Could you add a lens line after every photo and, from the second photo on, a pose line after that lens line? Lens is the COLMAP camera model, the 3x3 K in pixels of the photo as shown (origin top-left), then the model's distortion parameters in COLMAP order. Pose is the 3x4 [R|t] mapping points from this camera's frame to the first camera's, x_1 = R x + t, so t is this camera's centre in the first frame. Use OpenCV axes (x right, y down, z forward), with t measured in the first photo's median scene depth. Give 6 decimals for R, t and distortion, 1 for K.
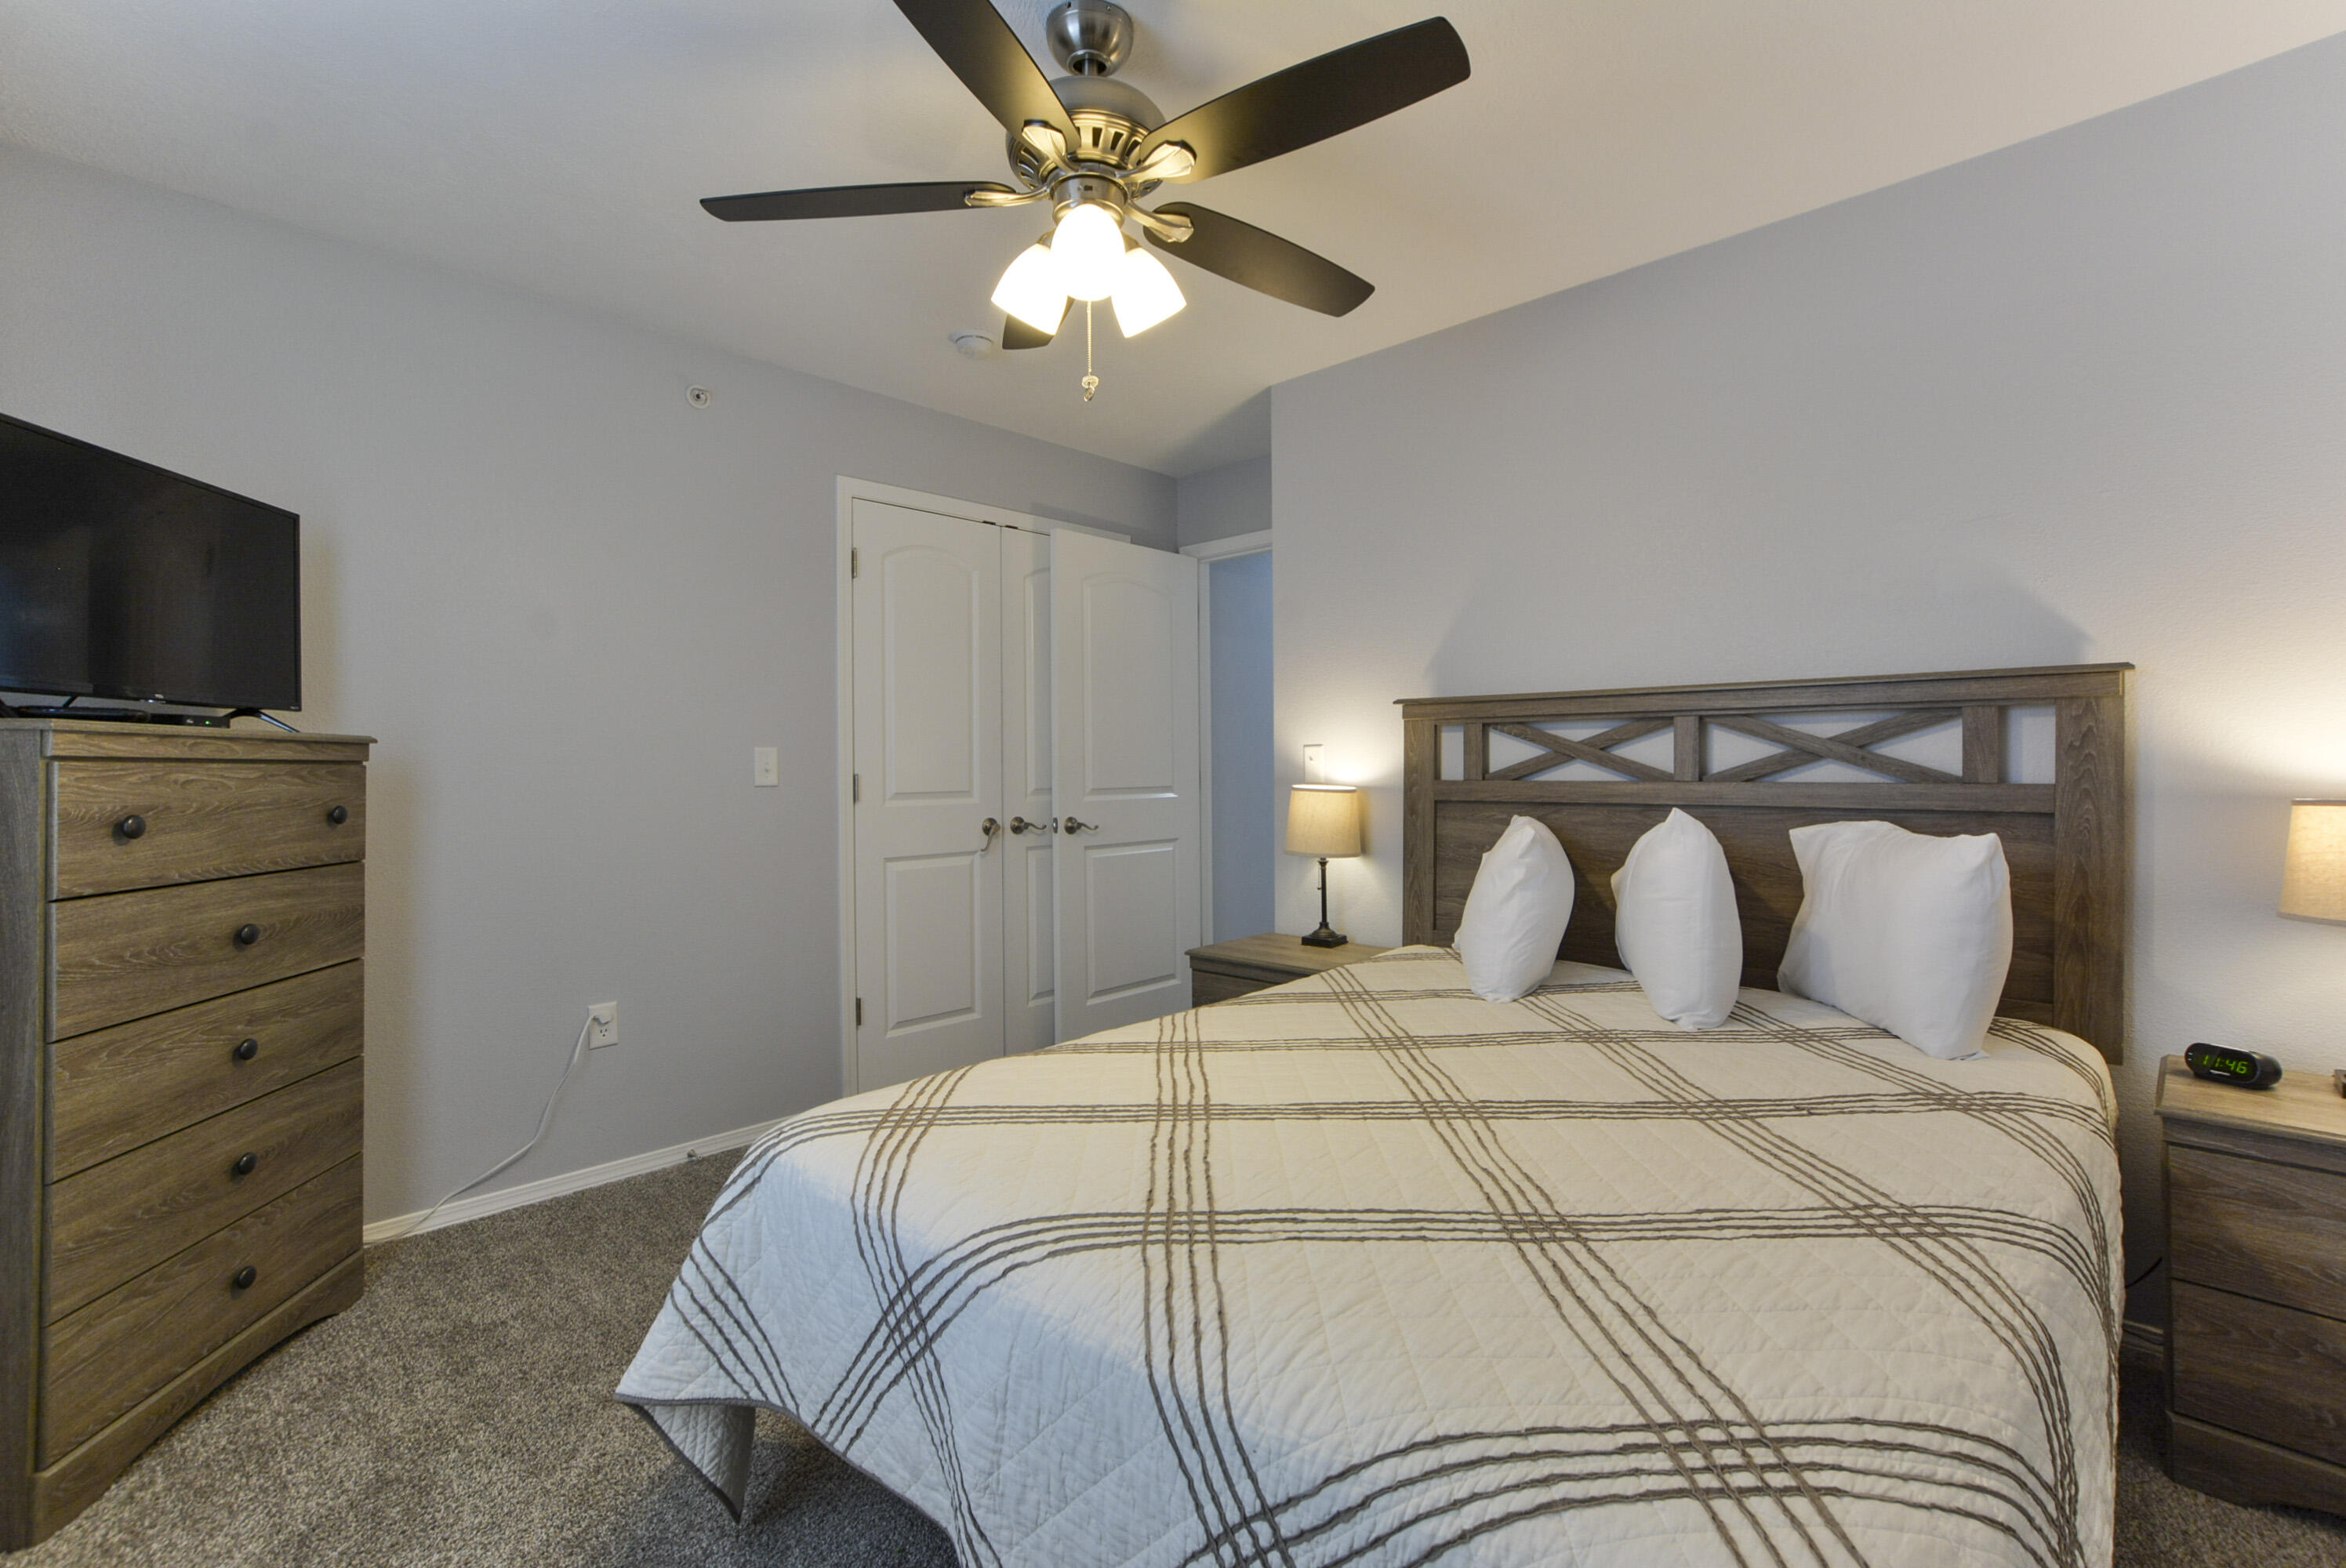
lens RADIAL K [[1064.6, 0, 1162.9], [0, 1064.6, 755.3], [0, 0, 1]] dist [-0.012420, 0.000621]
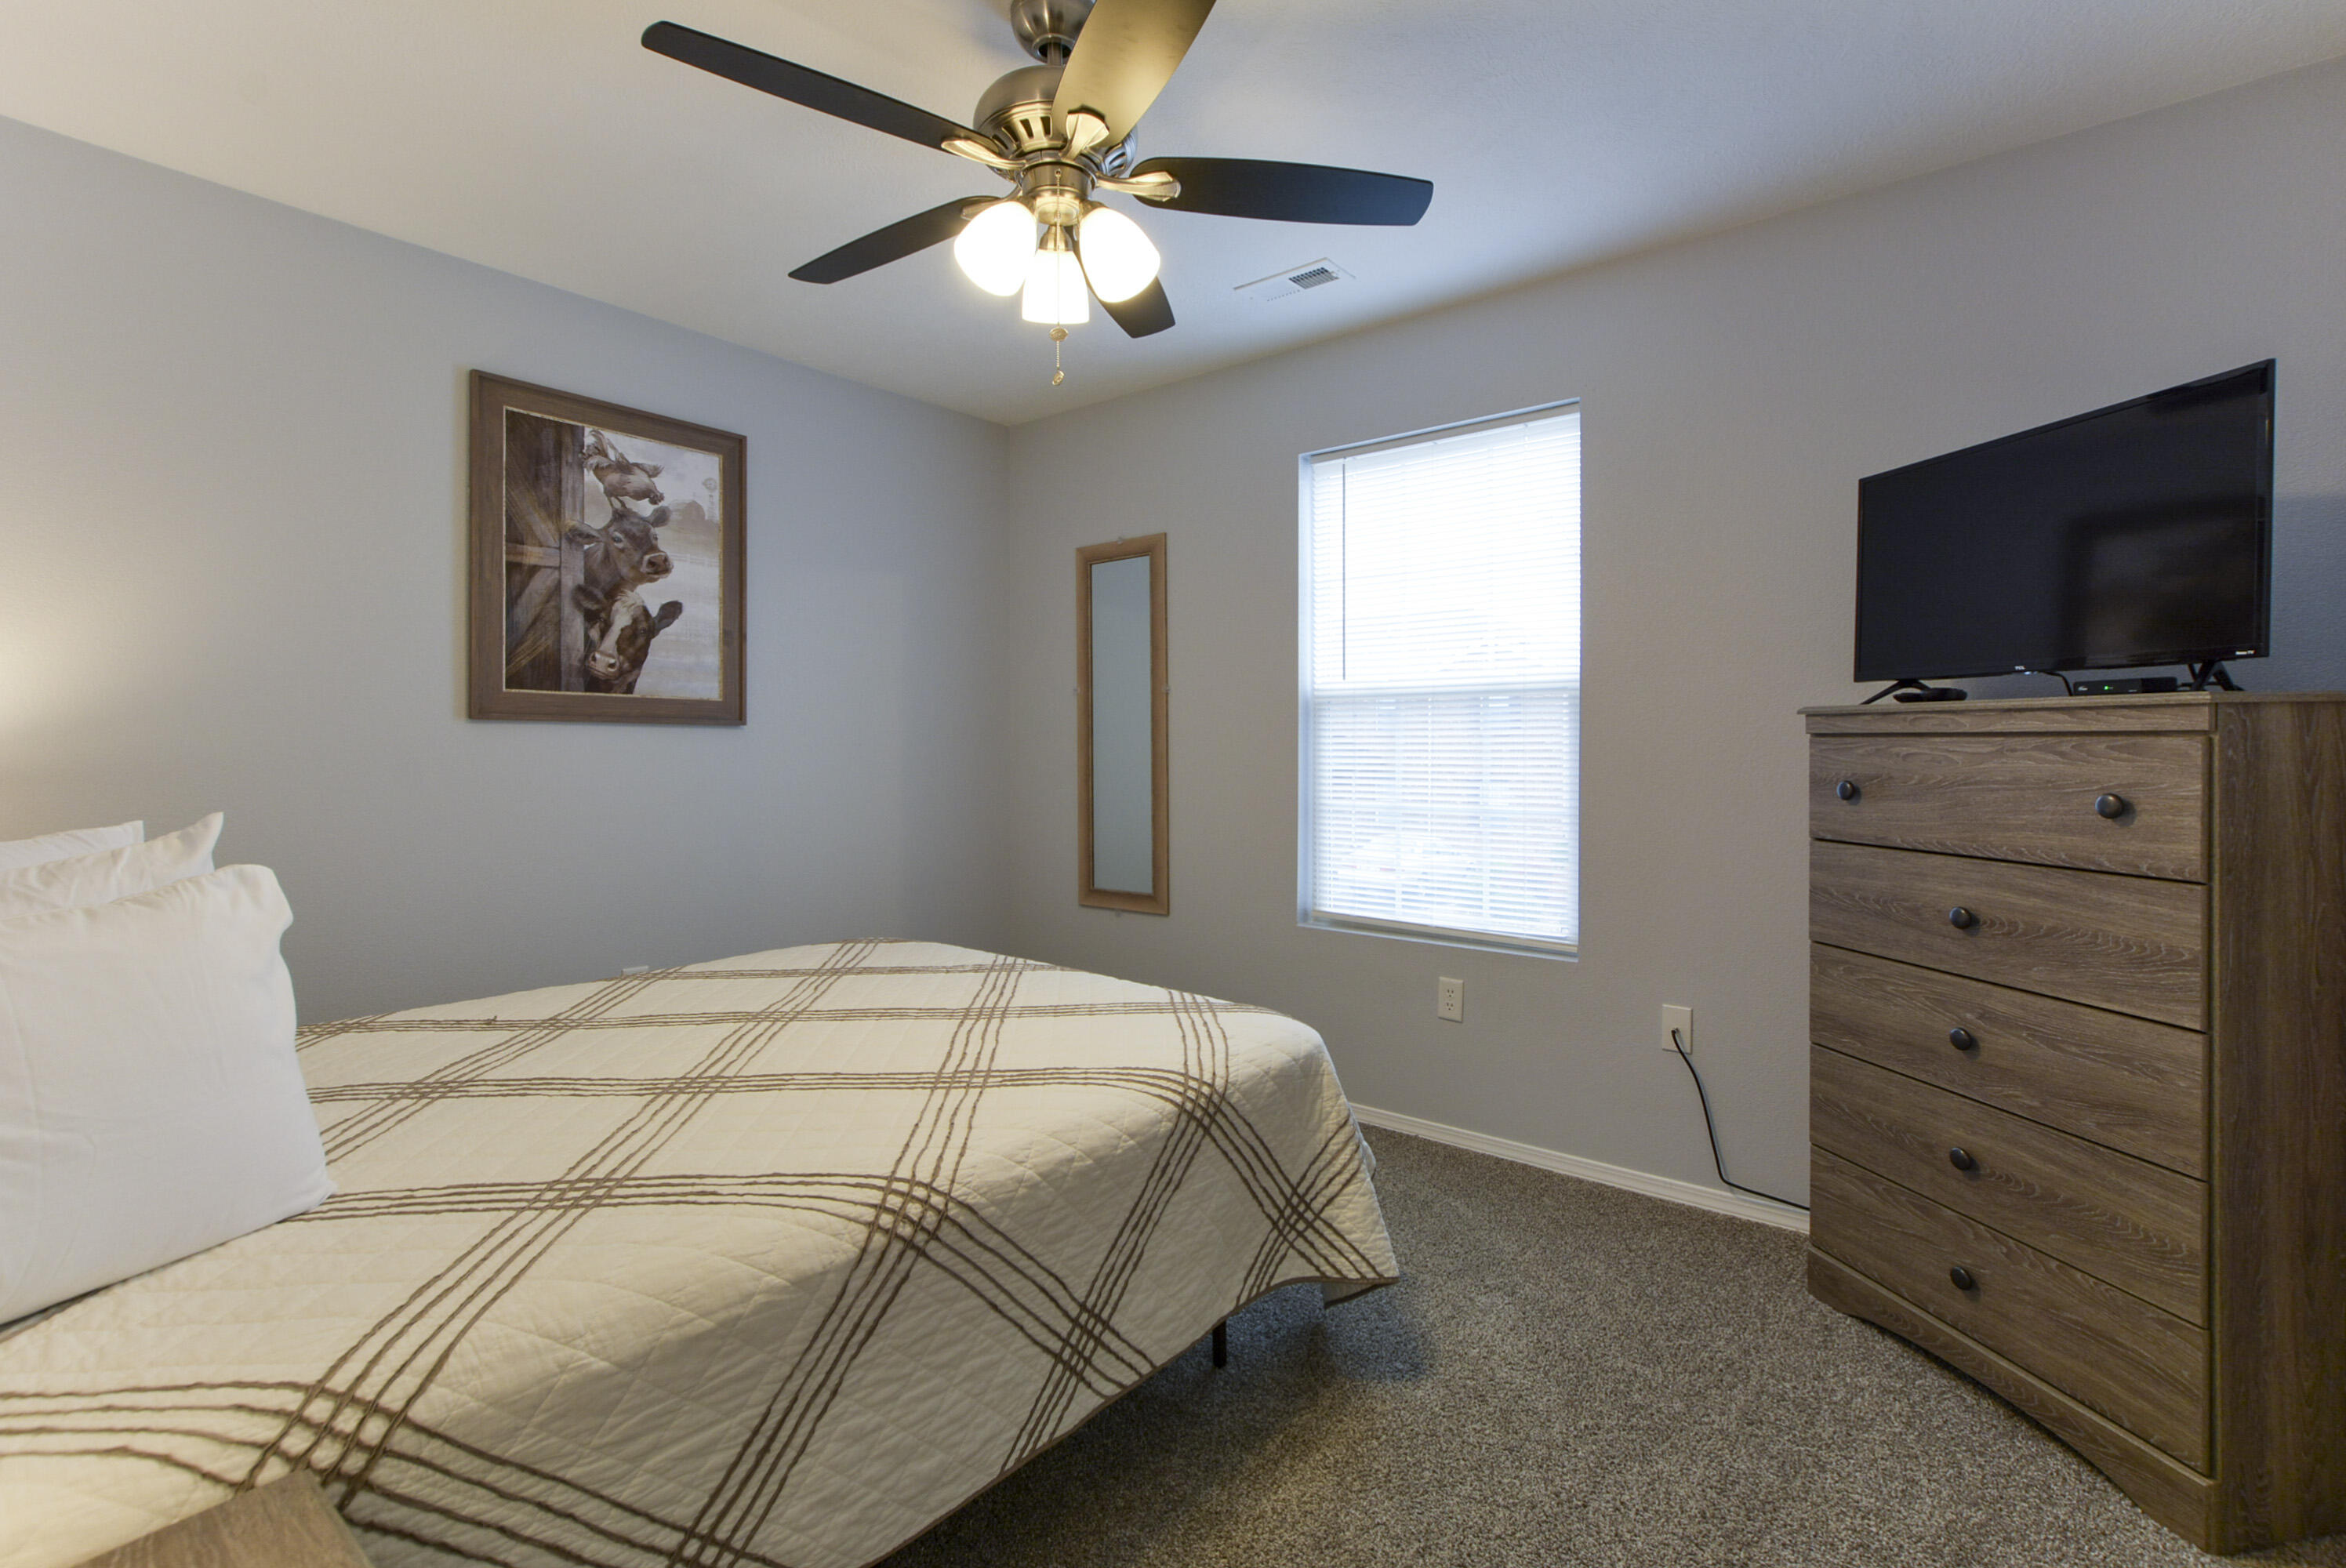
lens RADIAL K [[1064.6, 0, 1162.9], [0, 1064.6, 755.3], [0, 0, 1]] dist [-0.012420, 0.000621]
pose [[-0.997460, 0.007073, -0.070880, -0.087121], [0.007163, 0.999974, -0.001010, 0.019648], [0.070871, -0.001515, -0.997484, 1.879413]]
